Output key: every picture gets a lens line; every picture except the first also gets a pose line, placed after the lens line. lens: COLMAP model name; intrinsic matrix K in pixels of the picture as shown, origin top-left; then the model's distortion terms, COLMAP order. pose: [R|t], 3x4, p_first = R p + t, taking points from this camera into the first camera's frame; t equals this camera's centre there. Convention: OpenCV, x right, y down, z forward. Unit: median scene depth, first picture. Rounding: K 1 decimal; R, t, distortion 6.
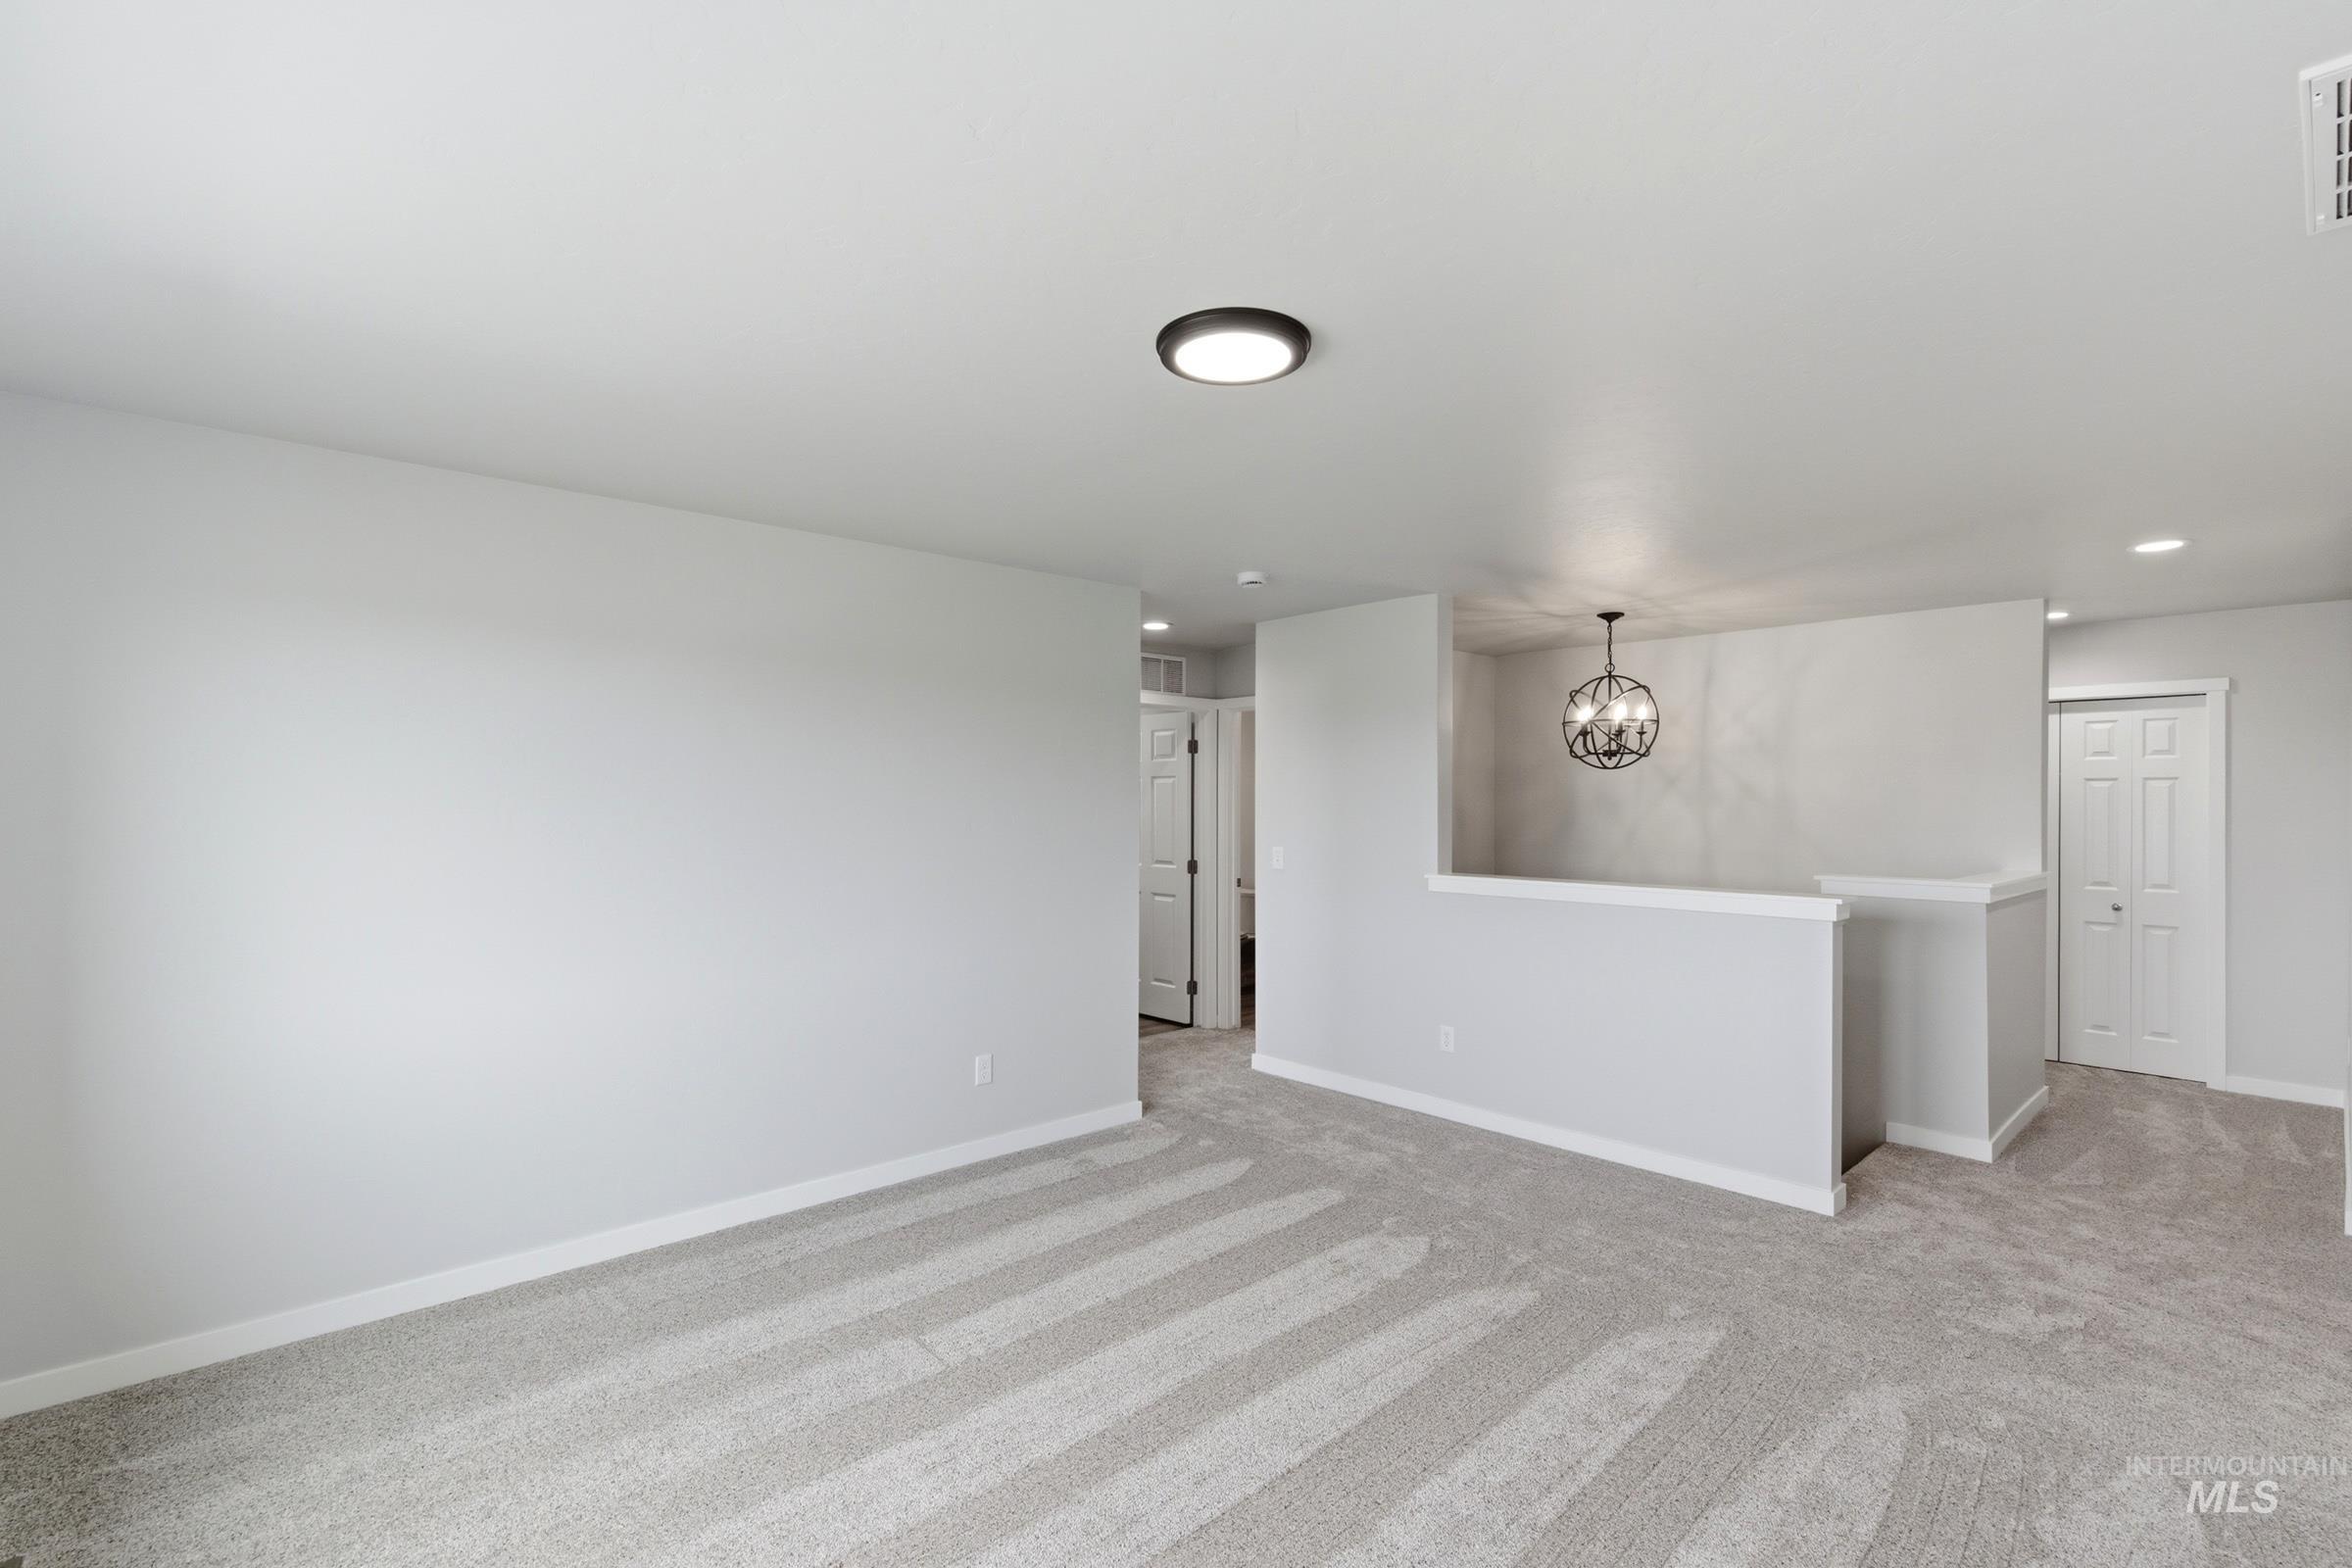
lens RADIAL K [[1077.6, 0, 1196.7], [0, 1077.6, 785.9], [0, 0, 1]] dist [0.001640, 0.000299]
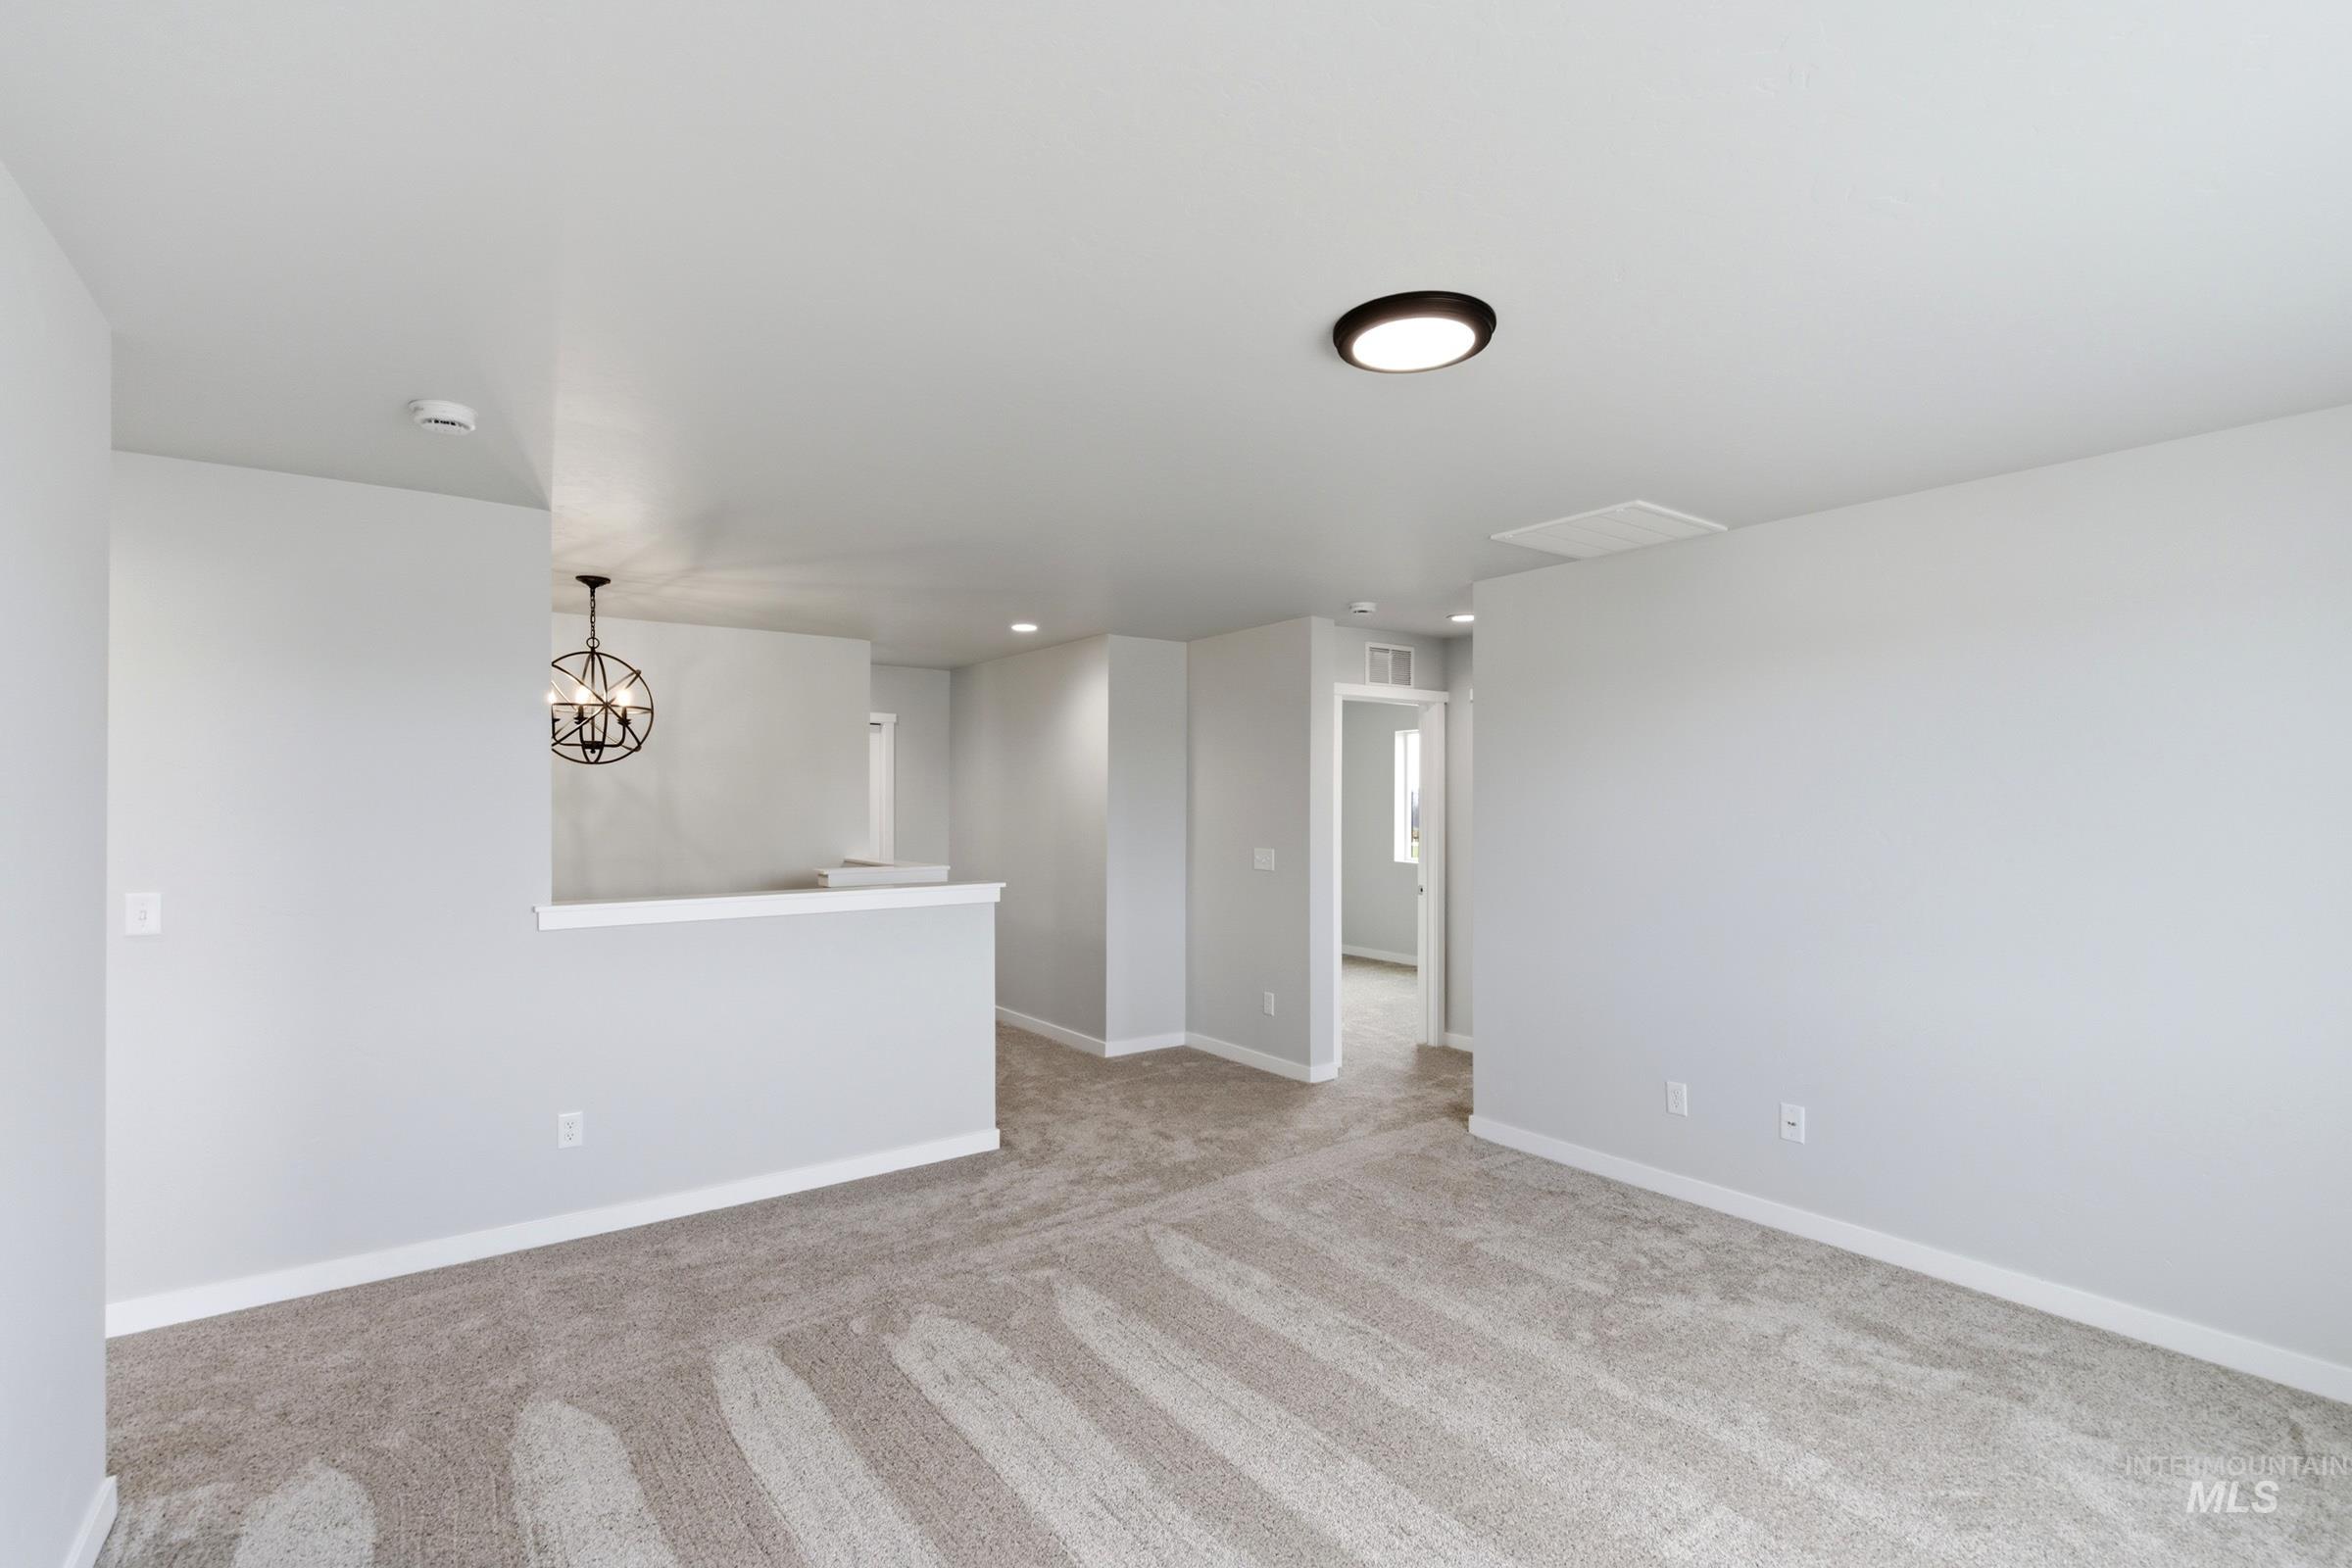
lens RADIAL K [[1077.6, 0, 1196.7], [0, 1077.6, 785.9], [0, 0, 1]] dist [0.001640, 0.000299]
pose [[0.112527, 0.012953, 0.993564, -0.559073], [-0.014058, 0.999836, -0.011443, 0.006783], [-0.993549, -0.012680, 0.112690, 0.630724]]
